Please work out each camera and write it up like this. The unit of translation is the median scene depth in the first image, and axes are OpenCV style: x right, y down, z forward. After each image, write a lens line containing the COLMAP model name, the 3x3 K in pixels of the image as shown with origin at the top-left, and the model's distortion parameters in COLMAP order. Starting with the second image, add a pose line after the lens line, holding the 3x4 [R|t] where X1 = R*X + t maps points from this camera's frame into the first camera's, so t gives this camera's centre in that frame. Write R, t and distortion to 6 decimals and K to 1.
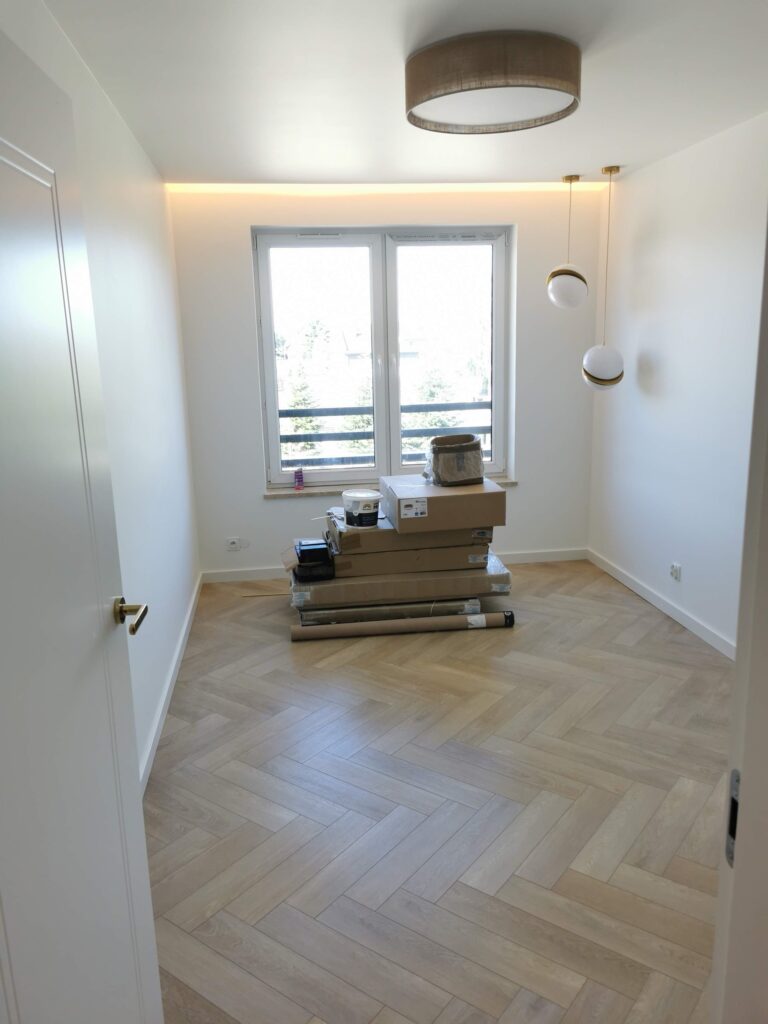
lens RADIAL K [[789.1, 0, 385.6], [0, 789.1, 510.3], [0, 0, 1]] dist [0.049804, -0.053147]
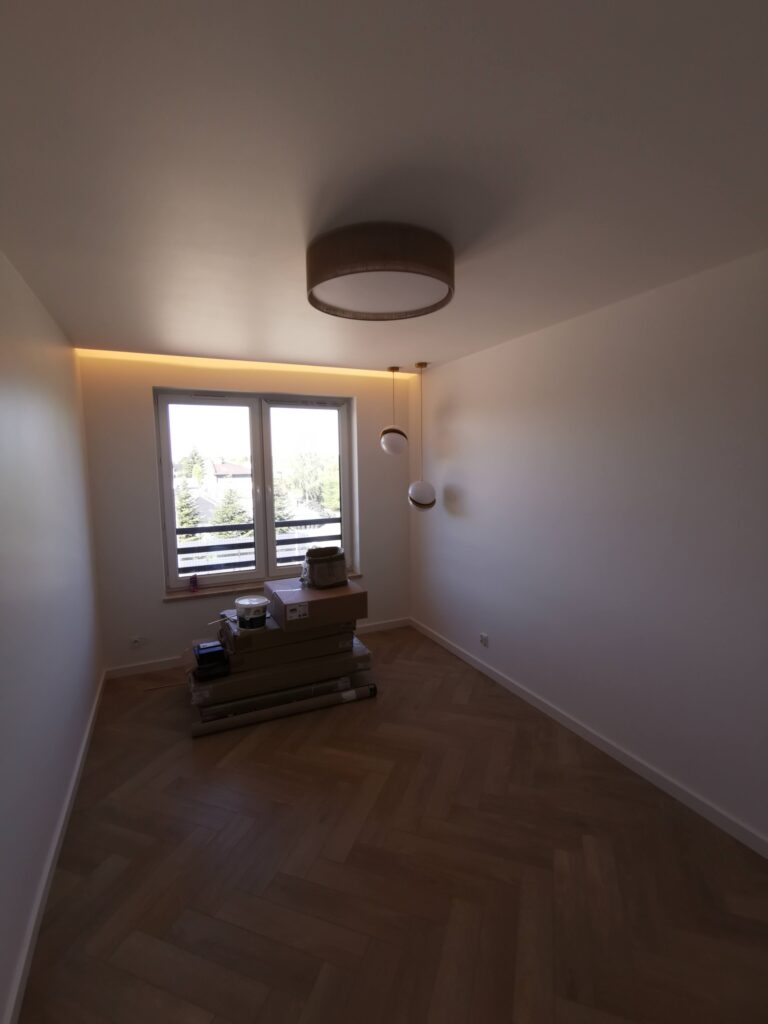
lens RADIAL K [[471.7, 0, 387.1], [0, 471.7, 514.3], [0, 0, 1]] dist [0.003046, 0.004571]
pose [[0.955108, -0.018484, 0.295681, -0.042389], [0.051294, 0.993296, -0.103595, -0.064325], [-0.291784, 0.114111, 0.949653, 0.217791]]
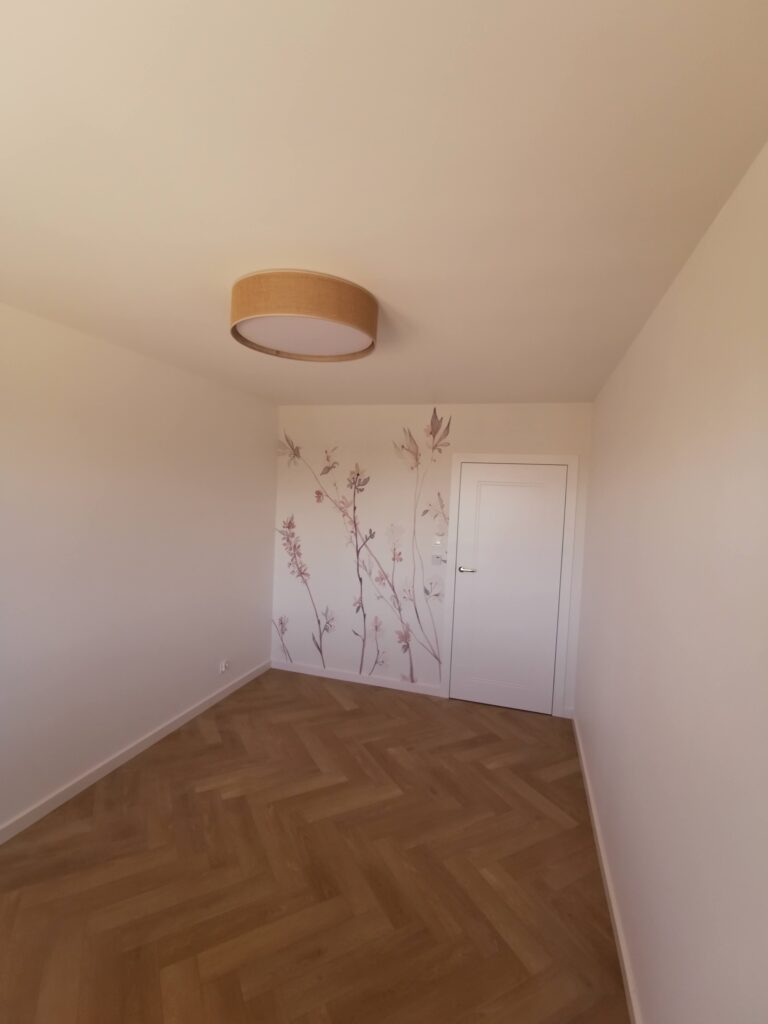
lens RADIAL K [[471.7, 0, 385.0], [0, 471.7, 512.4], [0, 0, 1]] dist [0.003046, 0.004571]
pose [[-0.909649, -0.040822, 0.413368, -0.161864], [0.053688, 0.975257, 0.214456, -0.234872], [-0.411894, 0.217273, -0.884950, 0.976691]]
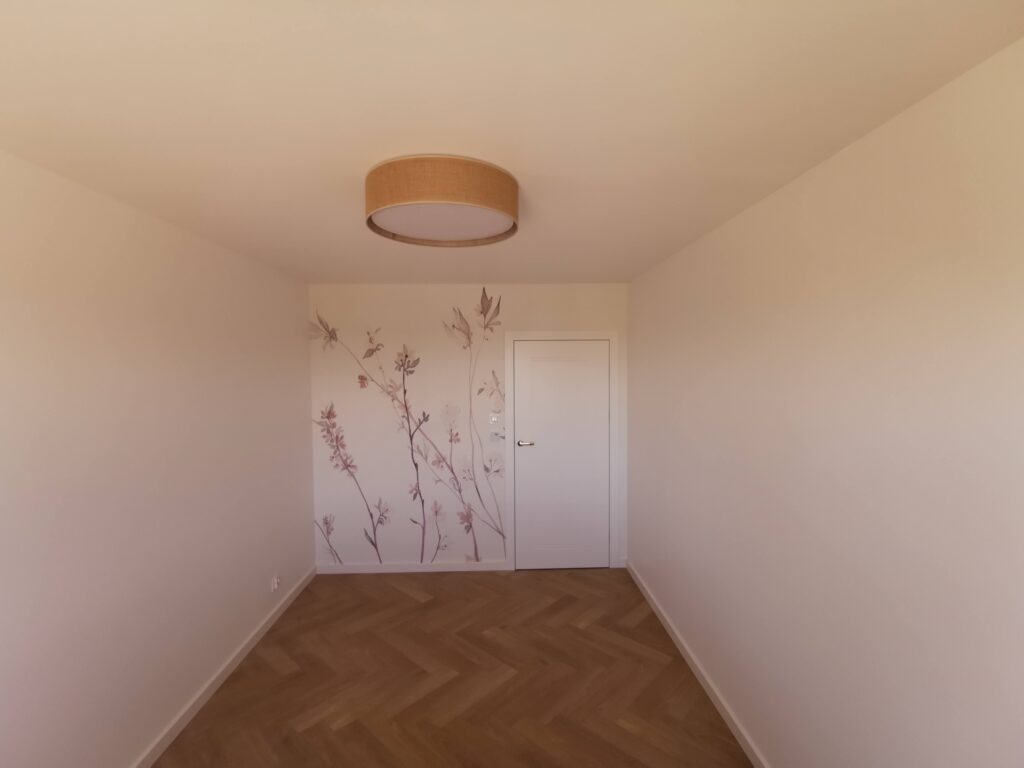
lens RADIAL K [[471.7, 0, 512.3], [0, 471.7, 384.0], [0, 0, 1]] dist [0.003046, 0.004571]
pose [[-0.994619, 0.022326, 0.101163, -0.013431], [0.045407, 0.971656, 0.231997, -0.257990], [-0.093116, 0.235342, -0.967442, 1.015260]]
